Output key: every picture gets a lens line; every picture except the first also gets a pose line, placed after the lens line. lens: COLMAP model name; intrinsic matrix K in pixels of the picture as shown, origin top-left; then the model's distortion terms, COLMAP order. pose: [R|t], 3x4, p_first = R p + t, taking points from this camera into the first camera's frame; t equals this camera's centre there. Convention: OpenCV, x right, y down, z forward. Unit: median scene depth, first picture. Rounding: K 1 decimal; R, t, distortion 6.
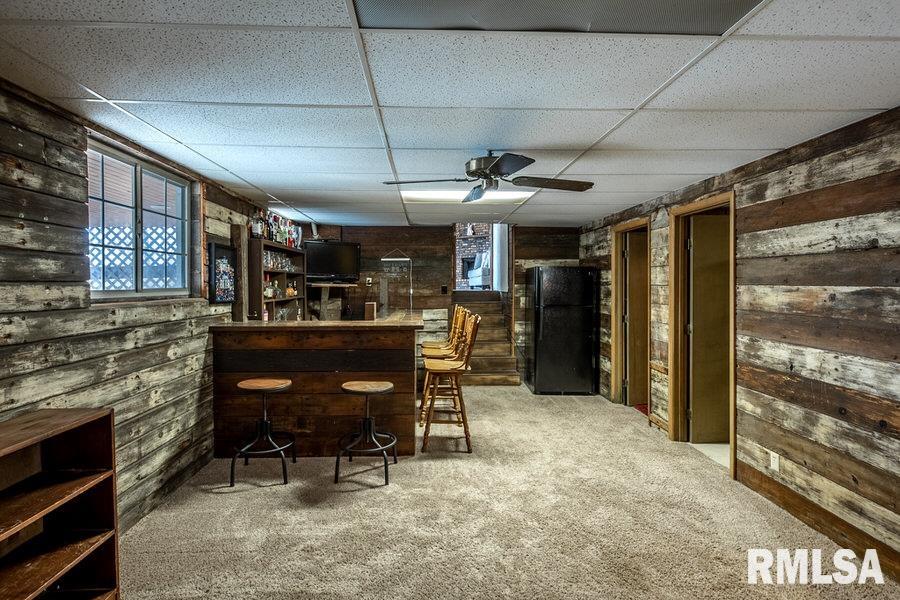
lens RADIAL K [[464.5, 0, 443.8], [0, 464.5, 293.0], [0, 0, 1]] dist [0.001694, -0.001068]
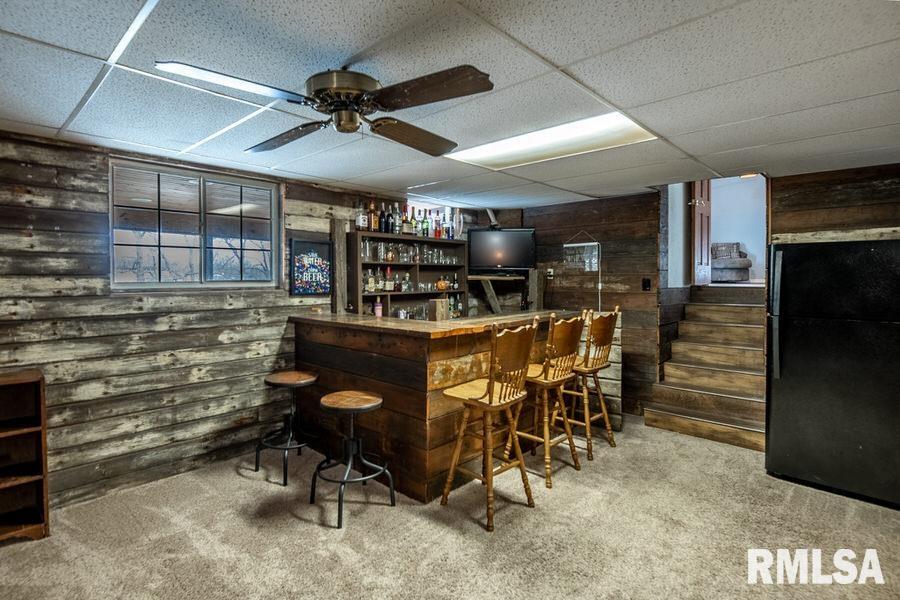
lens RADIAL K [[464.5, 0, 436.2], [0, 464.5, 283.8], [0, 0, 1]] dist [0.001694, -0.001068]
pose [[0.685855, 0.009815, -0.727672, 0.656538], [-0.012959, 0.999915, 0.001273, -0.011410], [0.727623, 0.008557, 0.685924, 0.659699]]
